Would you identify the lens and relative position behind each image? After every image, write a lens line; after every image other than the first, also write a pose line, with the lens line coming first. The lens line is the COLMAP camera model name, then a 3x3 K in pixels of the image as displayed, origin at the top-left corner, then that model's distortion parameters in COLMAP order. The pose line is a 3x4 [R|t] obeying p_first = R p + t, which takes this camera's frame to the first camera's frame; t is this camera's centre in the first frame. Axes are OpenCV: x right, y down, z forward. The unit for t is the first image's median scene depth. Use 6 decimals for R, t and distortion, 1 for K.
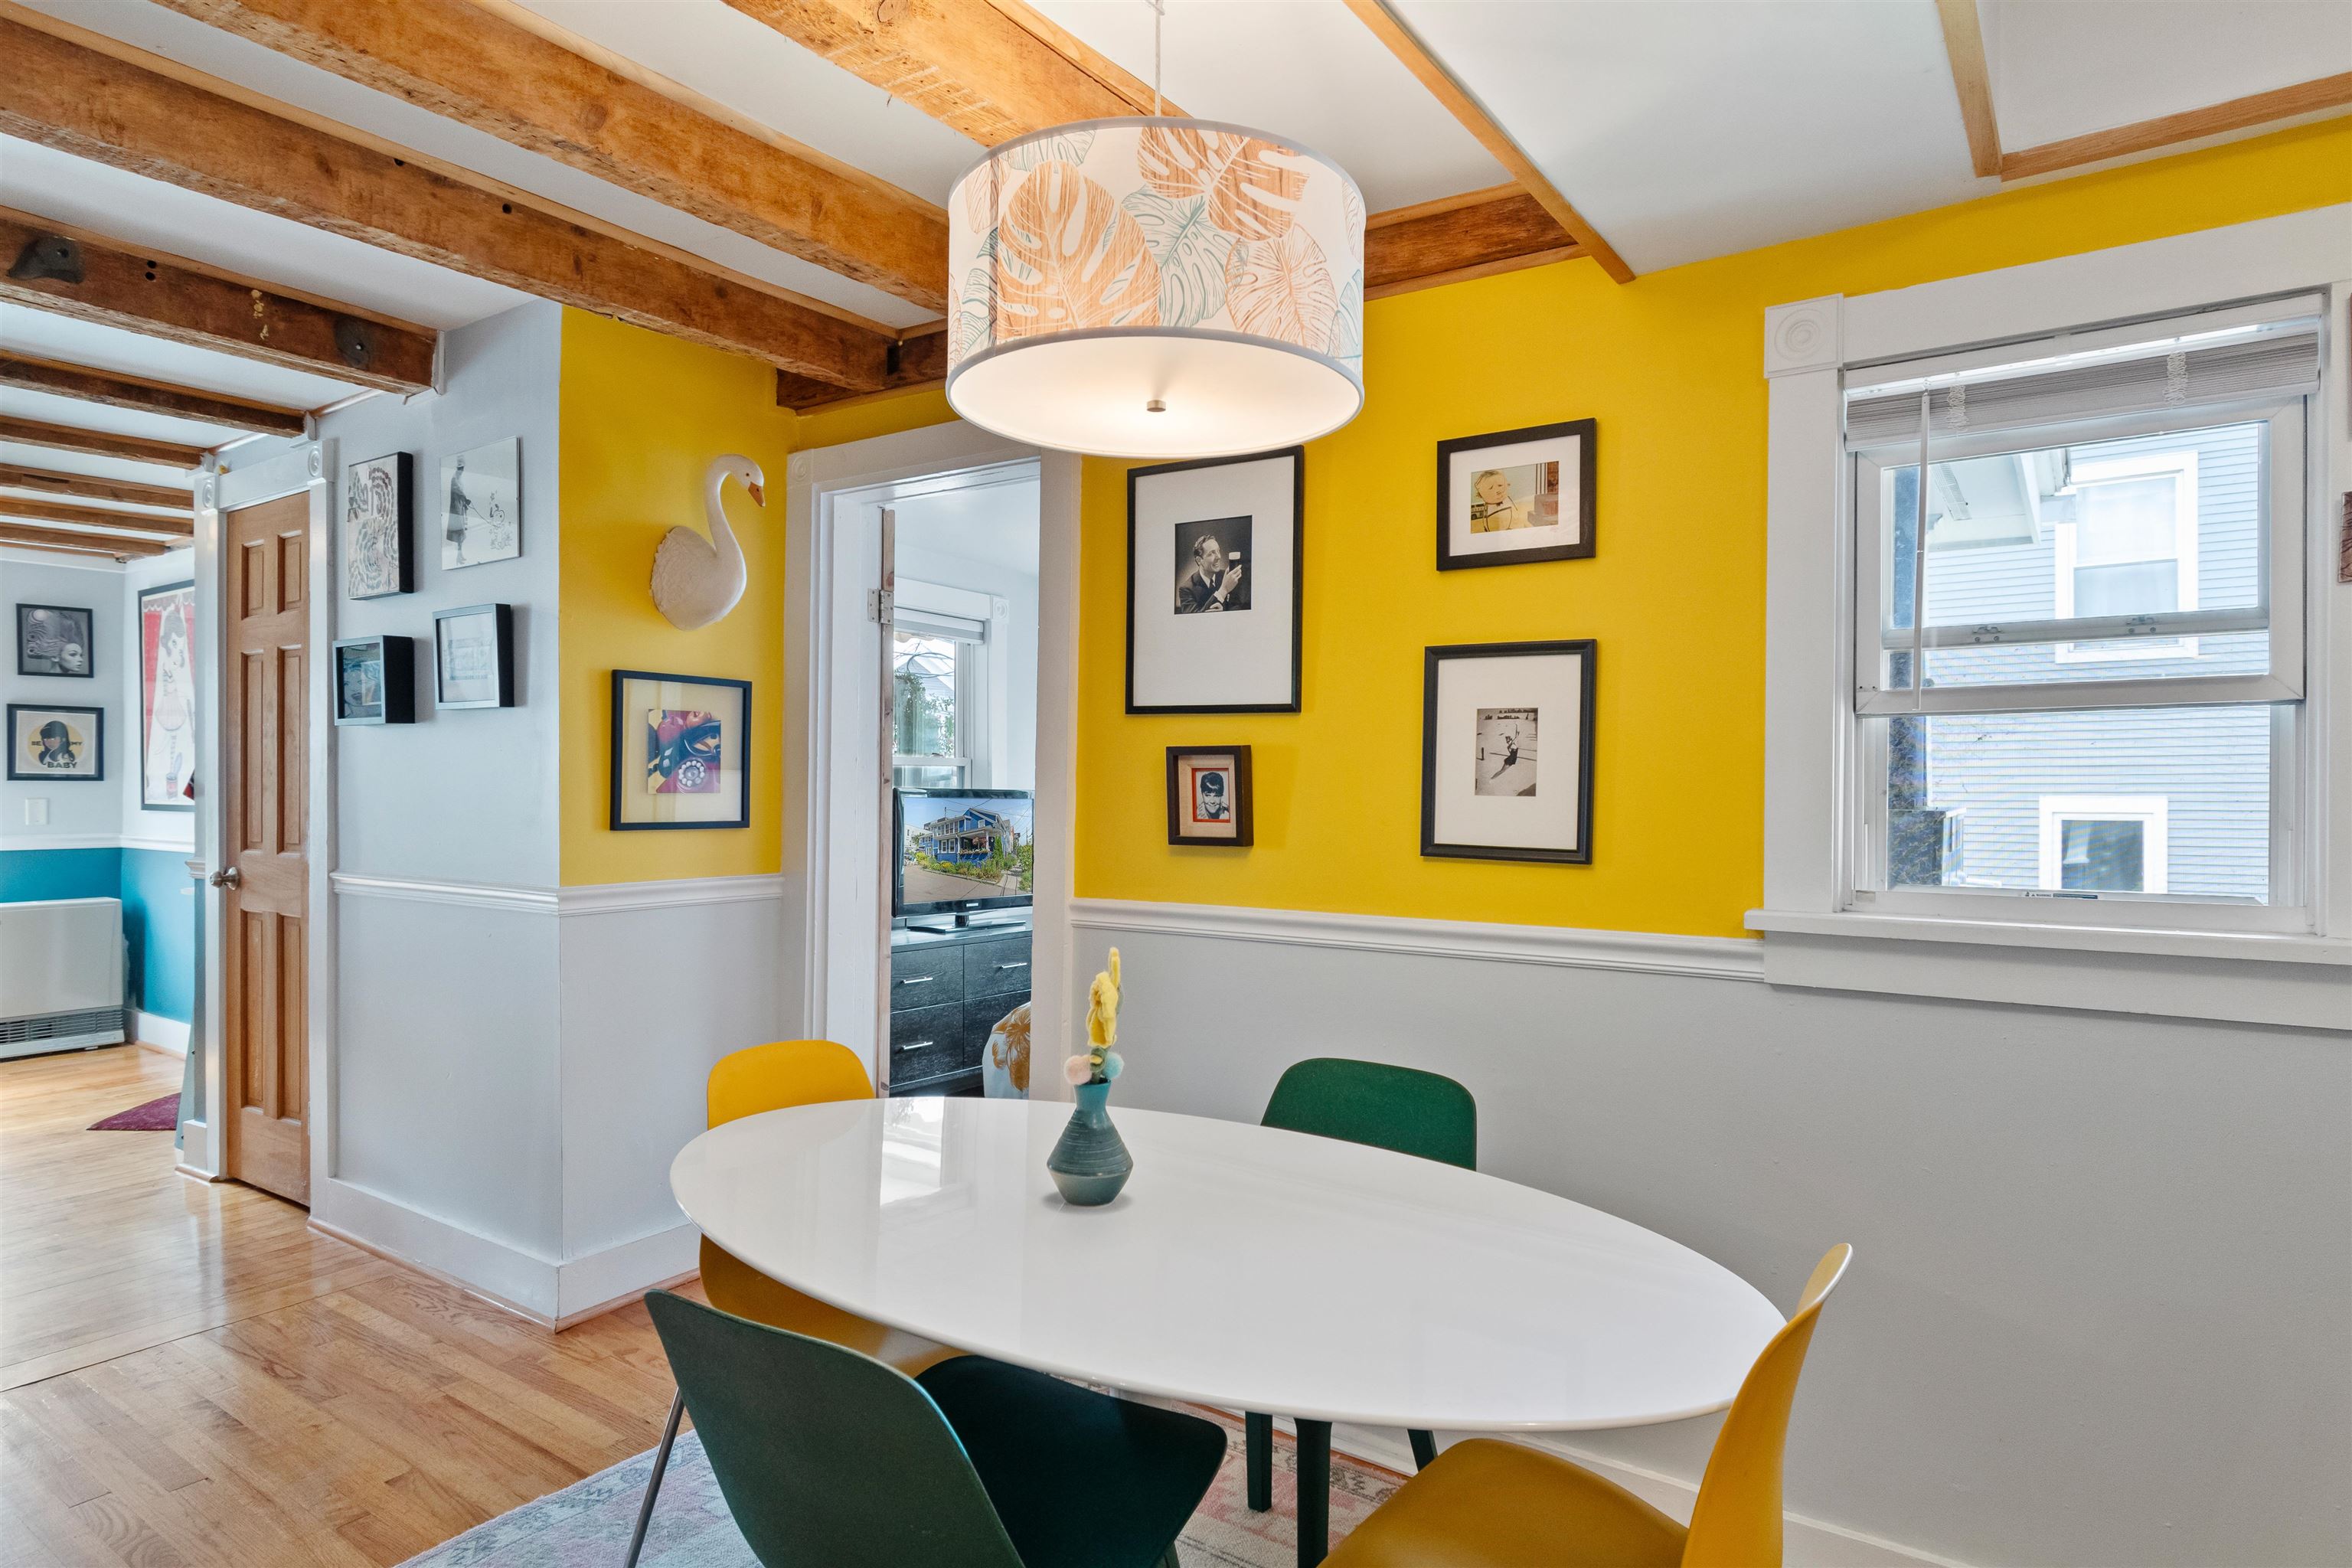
lens RADIAL K [[1312.7, 0, 1176.0], [0, 1312.7, 784.0], [0, 0, 1]] dist [0.002129, 0.000251]
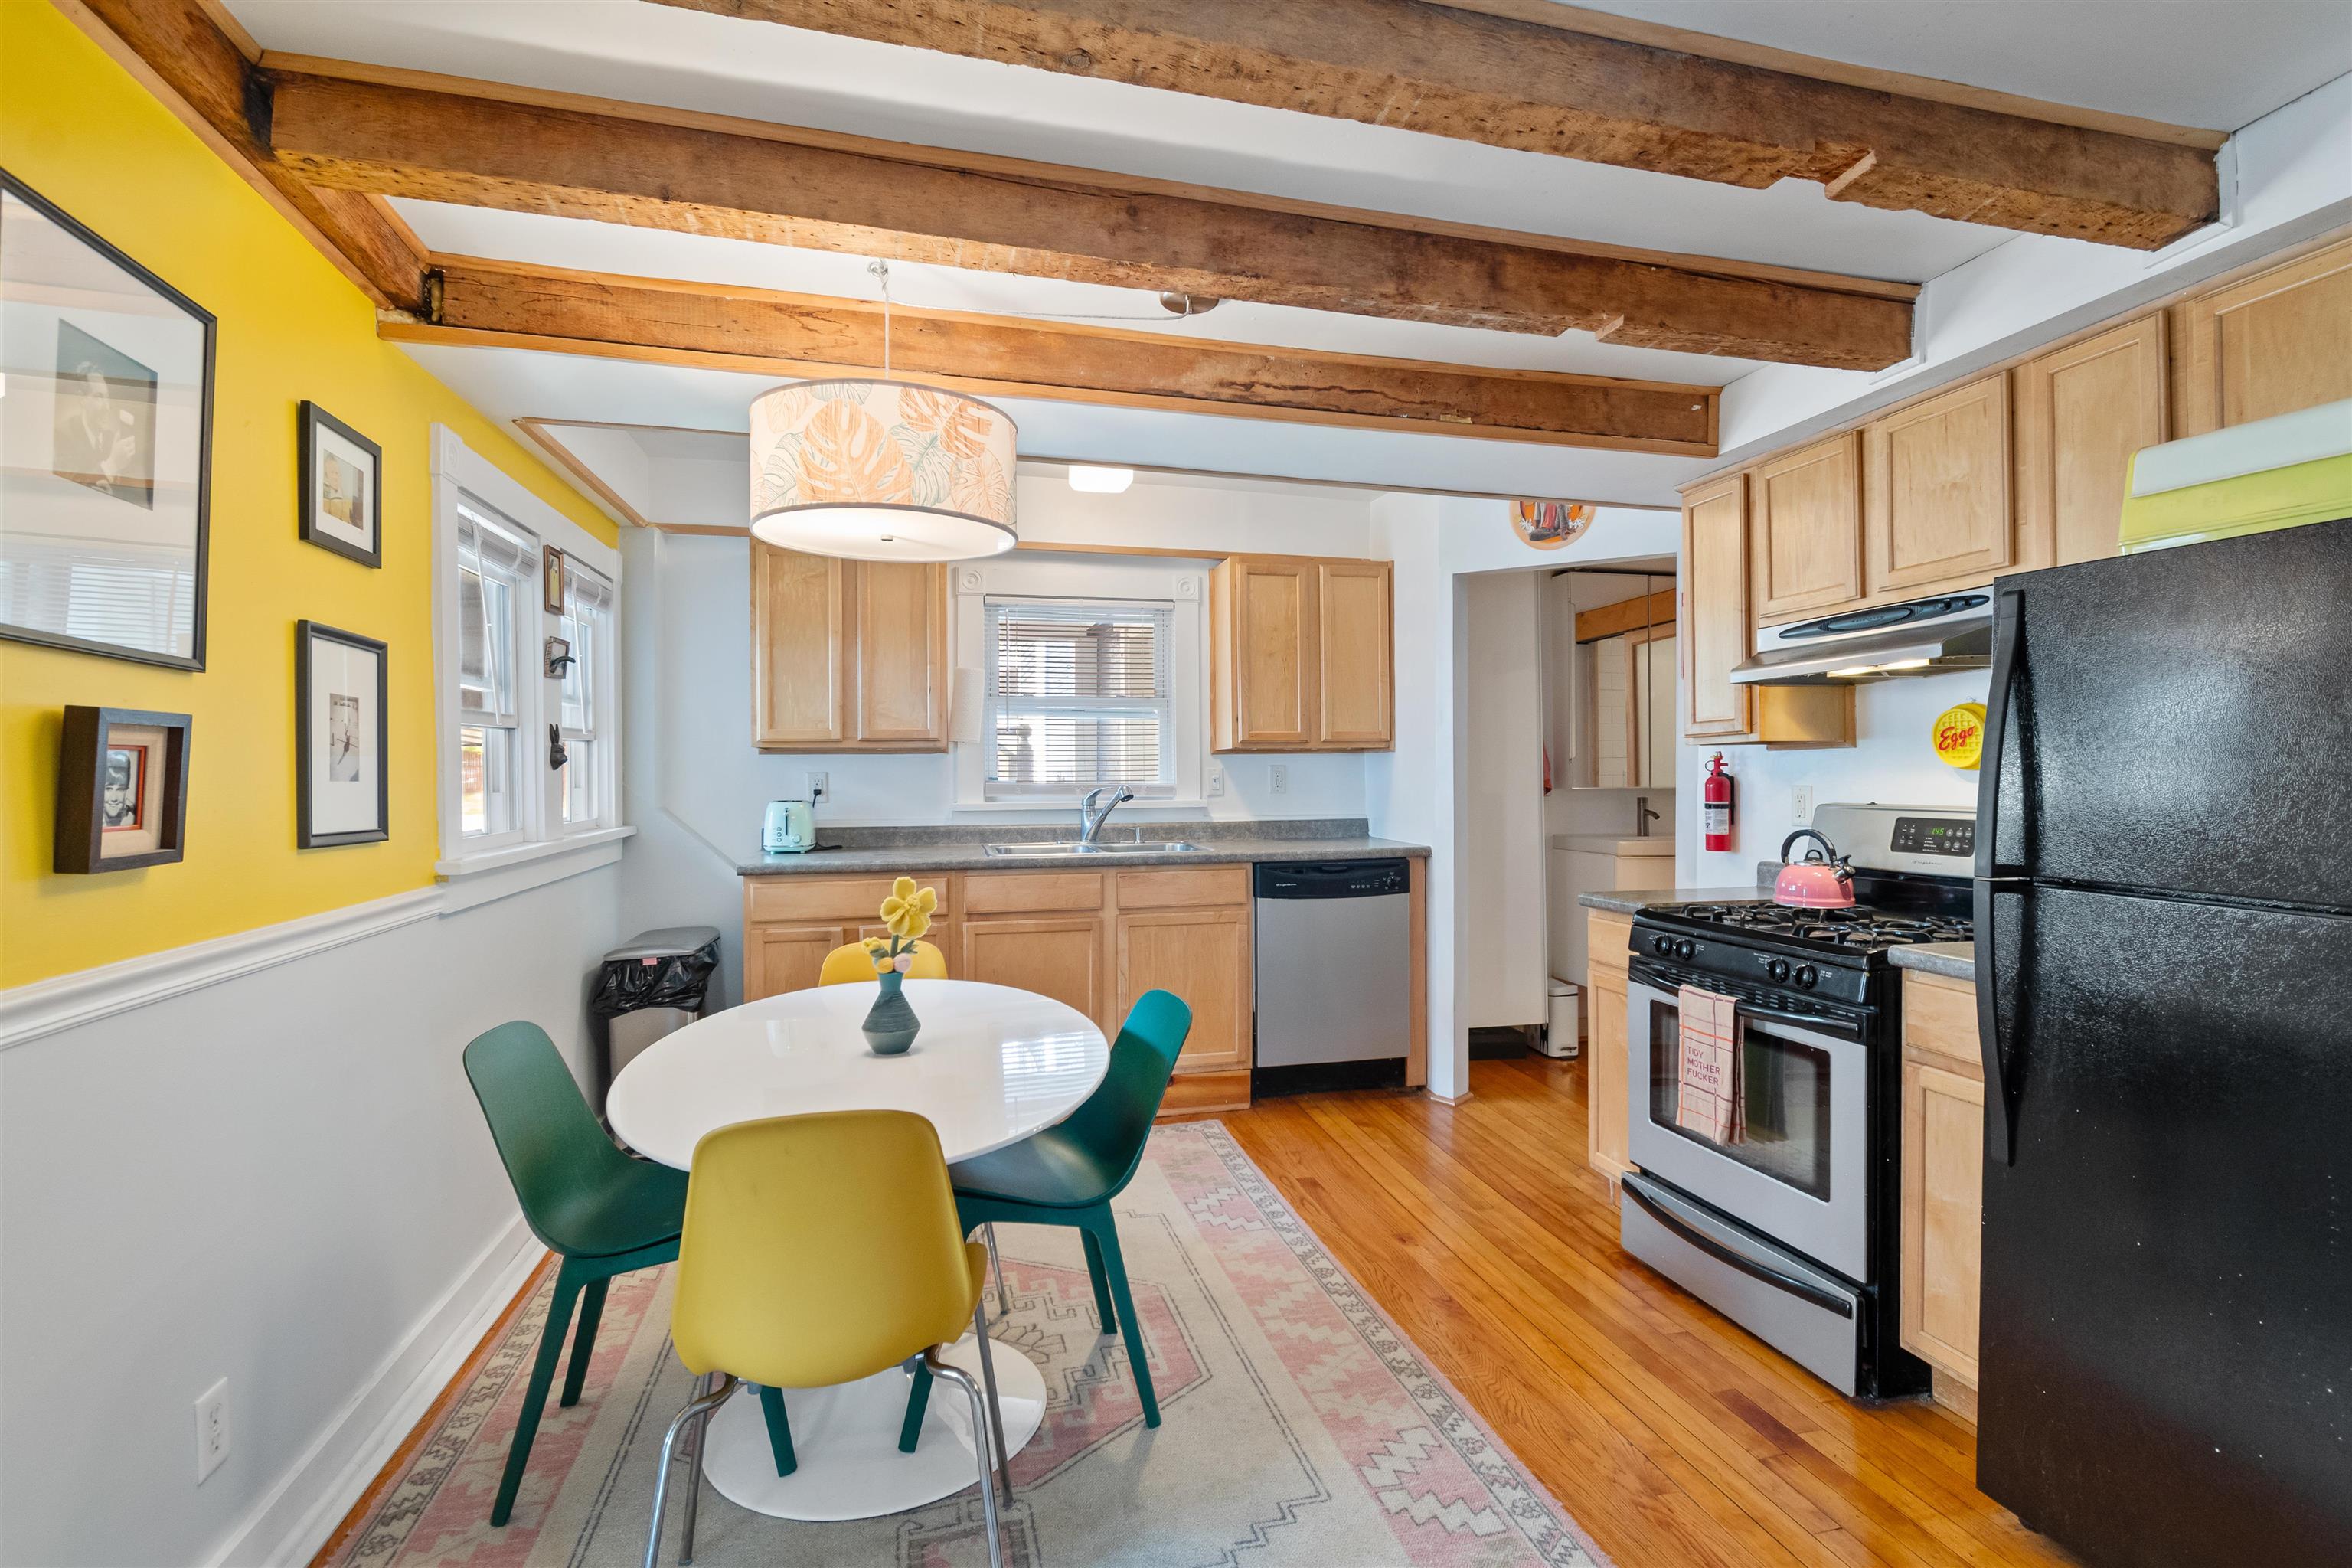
lens RADIAL K [[1144.8, 0, 1177.1], [0, 1144.8, 779.6], [0, 0, 1]] dist [0.001954, -0.000179]
pose [[-0.748154, -0.002059, 0.663522, -0.828146], [0.006554, 0.999923, 0.010493, 0.002244], [-0.663492, 0.012199, -0.748084, 1.247945]]
